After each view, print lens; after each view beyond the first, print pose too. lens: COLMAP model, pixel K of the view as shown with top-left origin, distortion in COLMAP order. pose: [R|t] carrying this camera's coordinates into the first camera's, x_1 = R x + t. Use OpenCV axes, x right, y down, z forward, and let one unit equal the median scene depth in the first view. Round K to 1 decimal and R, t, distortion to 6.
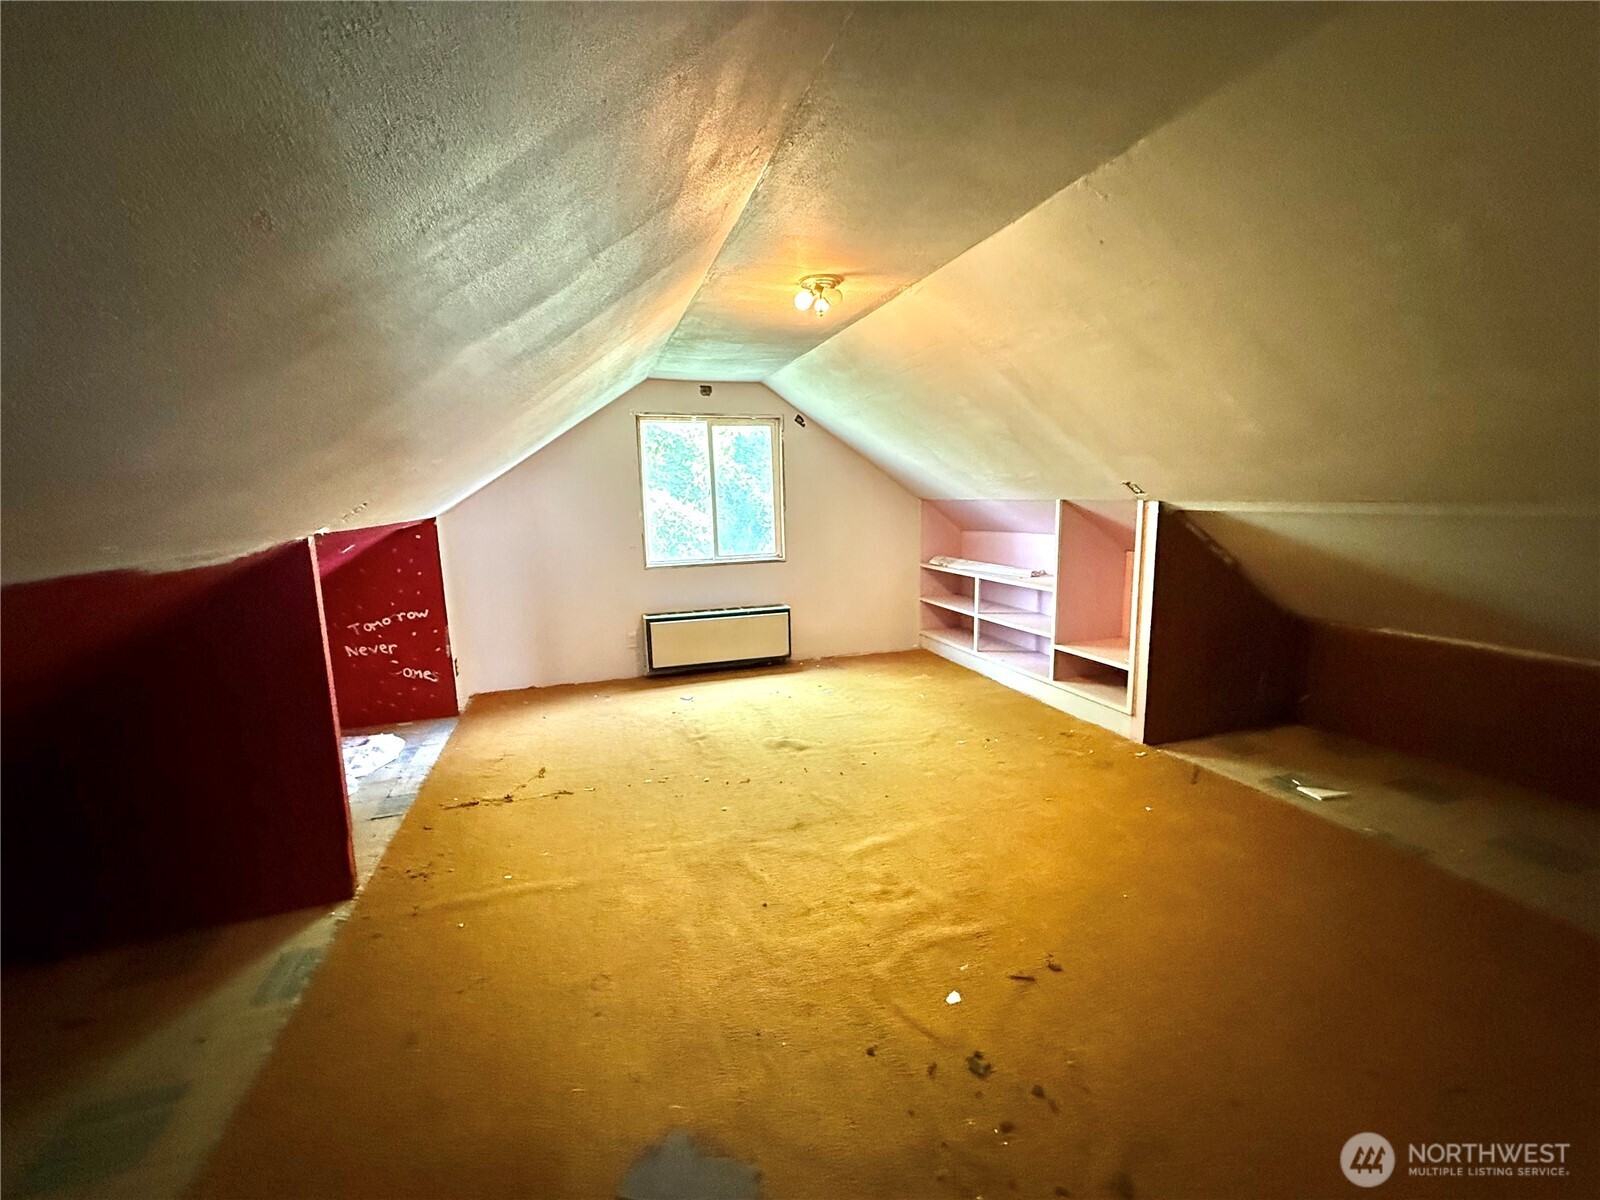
lens RADIAL K [[633.7, 0, 799.5], [0, 633.7, 598.8], [0, 0, 1]] dist [-0.000279, 0.000254]
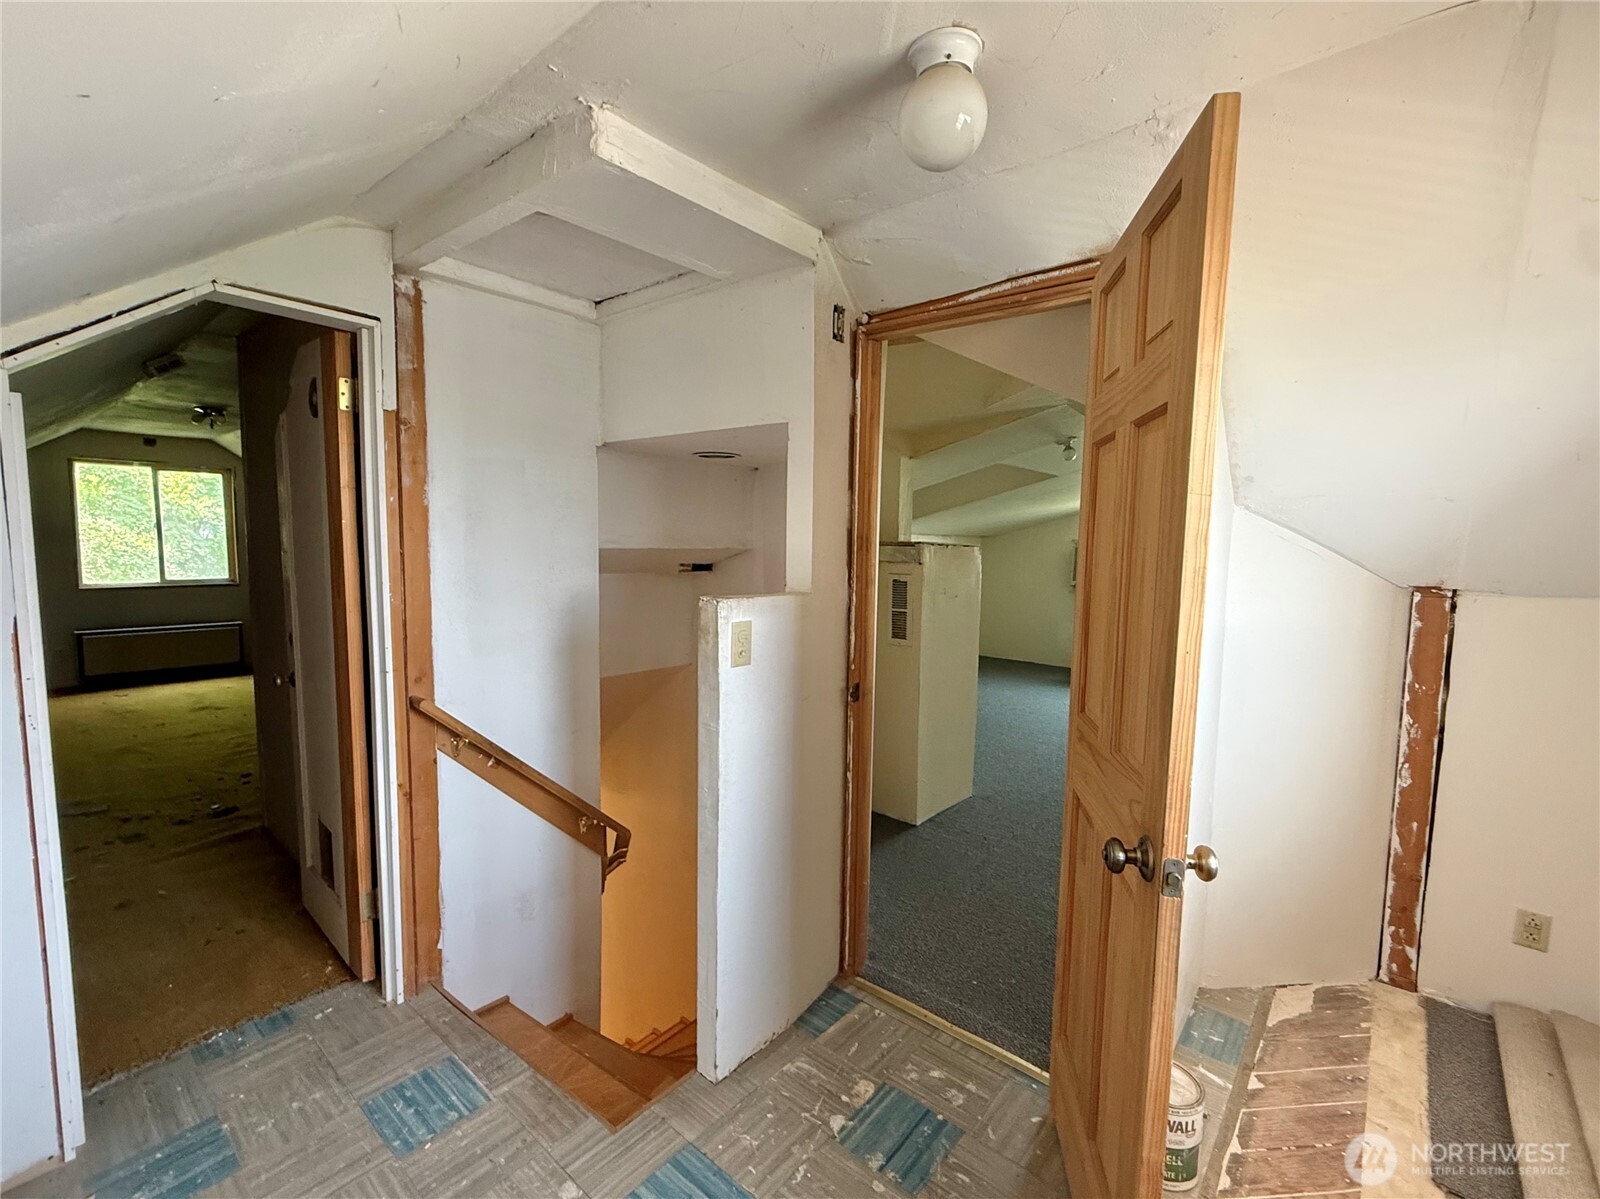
lens RADIAL K [[711.1, 0, 800.2], [0, 711.1, 602.4], [0, 0, 1]] dist [-0.000498, -0.000106]
pose [[0.864706, -0.007661, 0.502220, 0.235573], [0.043346, 0.997292, -0.059419, 0.106834], [-0.500405, 0.073149, 0.862696, -0.745688]]
